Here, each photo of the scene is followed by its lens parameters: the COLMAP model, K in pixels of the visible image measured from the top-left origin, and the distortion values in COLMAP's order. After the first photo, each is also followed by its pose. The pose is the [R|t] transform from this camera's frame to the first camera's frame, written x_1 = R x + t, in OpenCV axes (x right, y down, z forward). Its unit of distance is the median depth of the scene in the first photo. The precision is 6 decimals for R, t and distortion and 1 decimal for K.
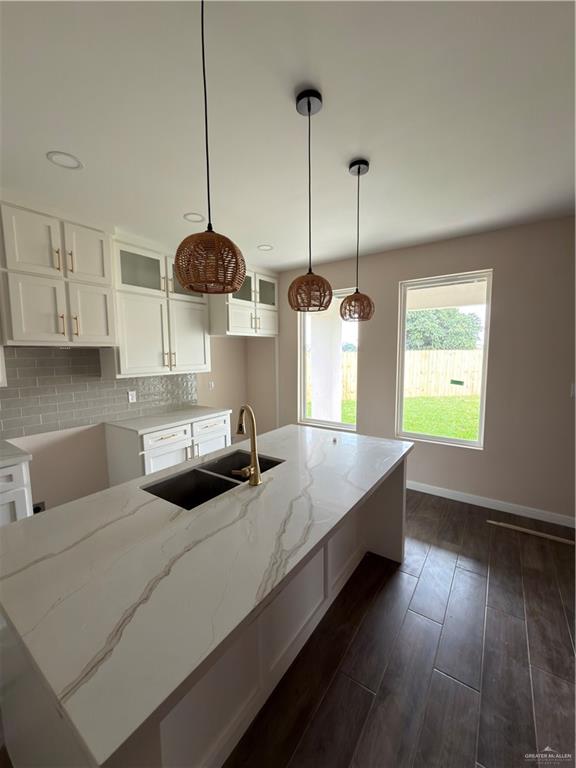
lens RADIAL K [[306.7, 0, 288.0], [0, 306.7, 384.0], [0, 0, 1]] dist [0.000880, 0.000023]
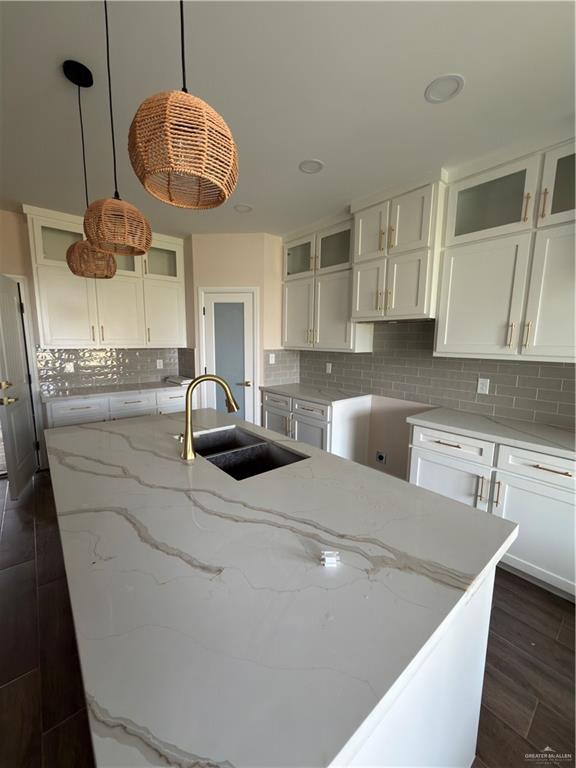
lens RADIAL K [[306.7, 0, 288.0], [0, 306.7, 384.0], [0, 0, 1]] dist [0.000880, 0.000023]
pose [[-0.259497, 0.143847, -0.954971, 0.431387], [-0.109543, 0.978079, 0.177094, -0.057420], [0.959511, 0.150565, -0.238051, 0.957177]]
